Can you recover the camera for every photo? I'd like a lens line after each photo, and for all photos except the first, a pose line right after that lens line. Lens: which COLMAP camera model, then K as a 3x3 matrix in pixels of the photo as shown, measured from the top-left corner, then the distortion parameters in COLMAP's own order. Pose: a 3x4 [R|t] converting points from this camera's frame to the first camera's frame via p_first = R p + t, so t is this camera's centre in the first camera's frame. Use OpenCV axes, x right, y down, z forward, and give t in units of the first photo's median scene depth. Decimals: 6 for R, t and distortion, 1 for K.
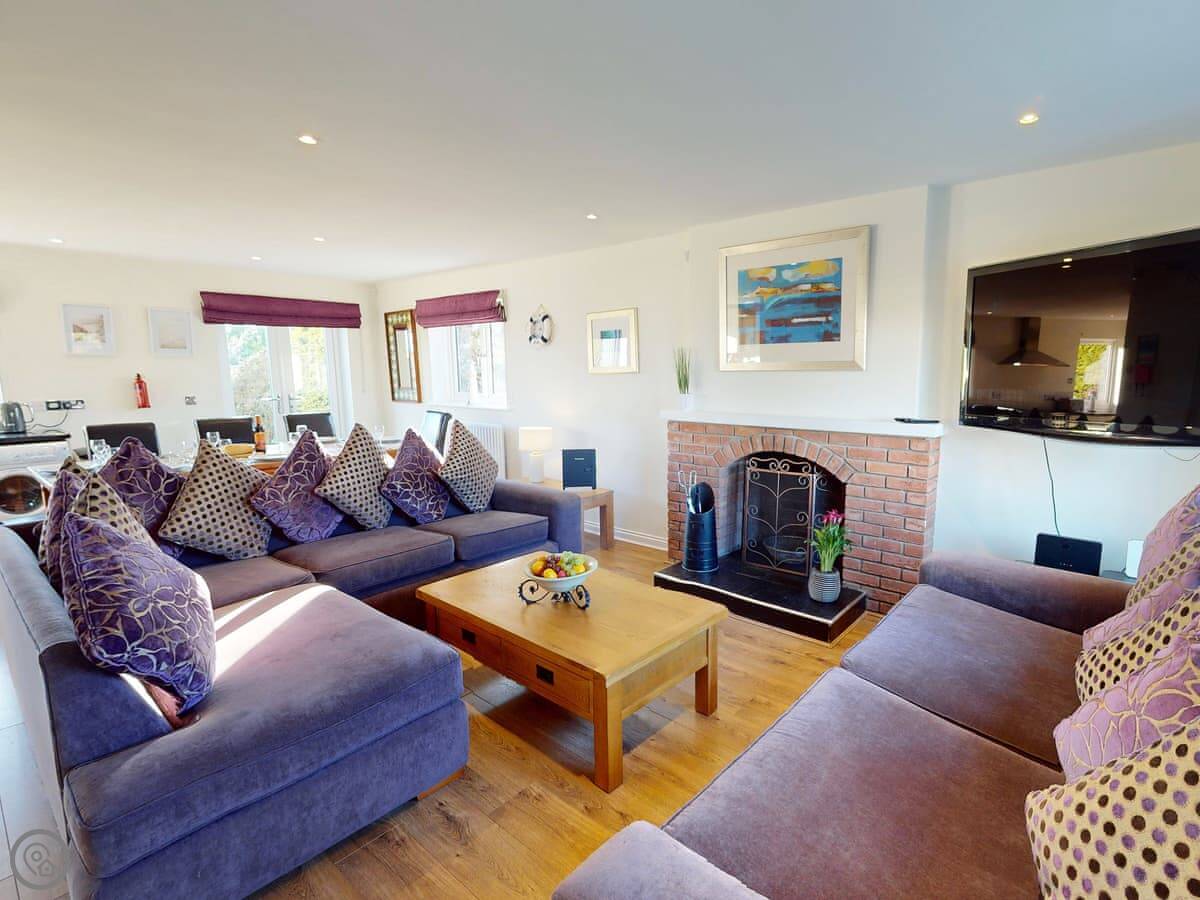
lens RADIAL K [[592.5, 0, 649.8], [0, 592.5, 451.2], [0, 0, 1]] dist [0.002019, 0.000241]
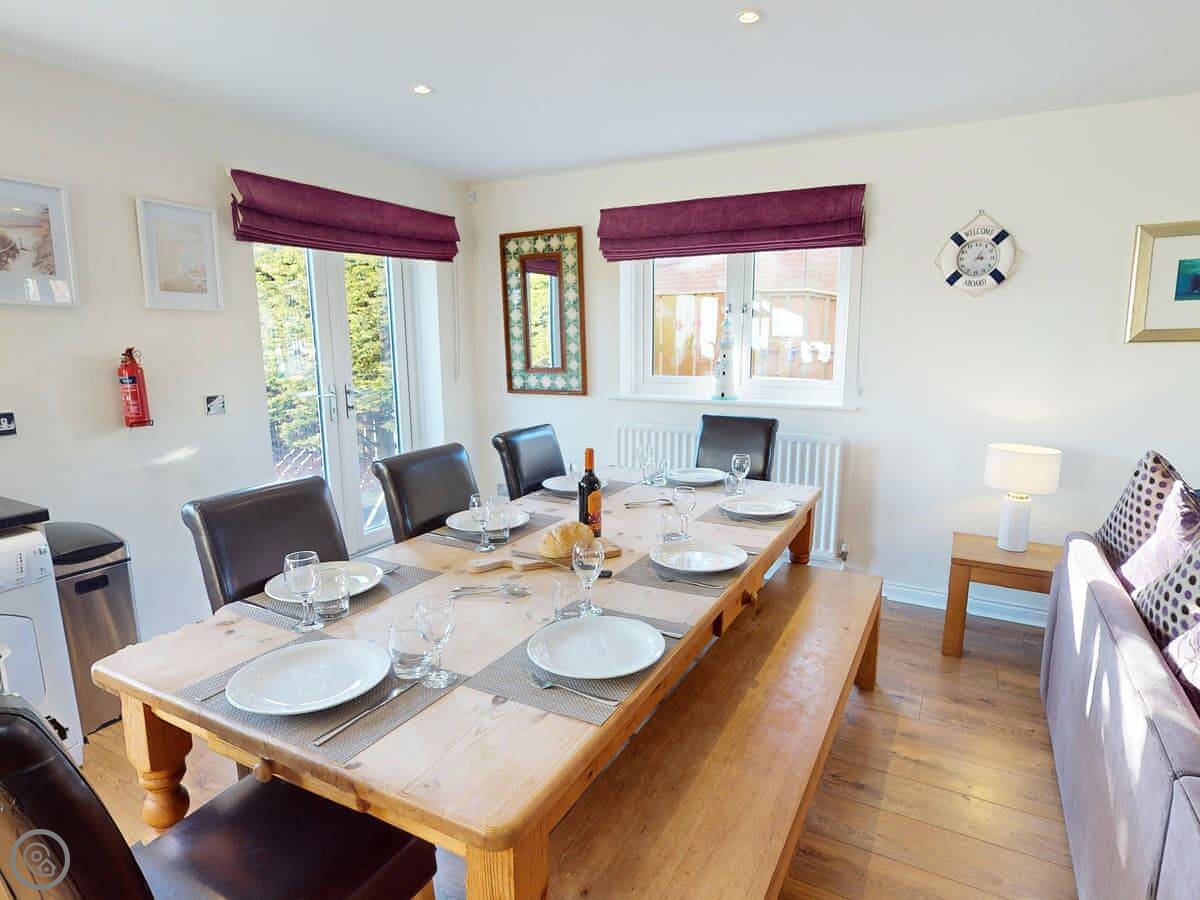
lens RADIAL K [[686.9, 0, 597.6], [0, 686.9, 473.5], [0, 0, 1]] dist [0.025534, -0.000416]
pose [[0.982814, -0.040189, 0.180173, -0.517579], [0.028105, 0.997212, 0.069128, -0.053863], [-0.182449, -0.062876, 0.981203, 0.353631]]
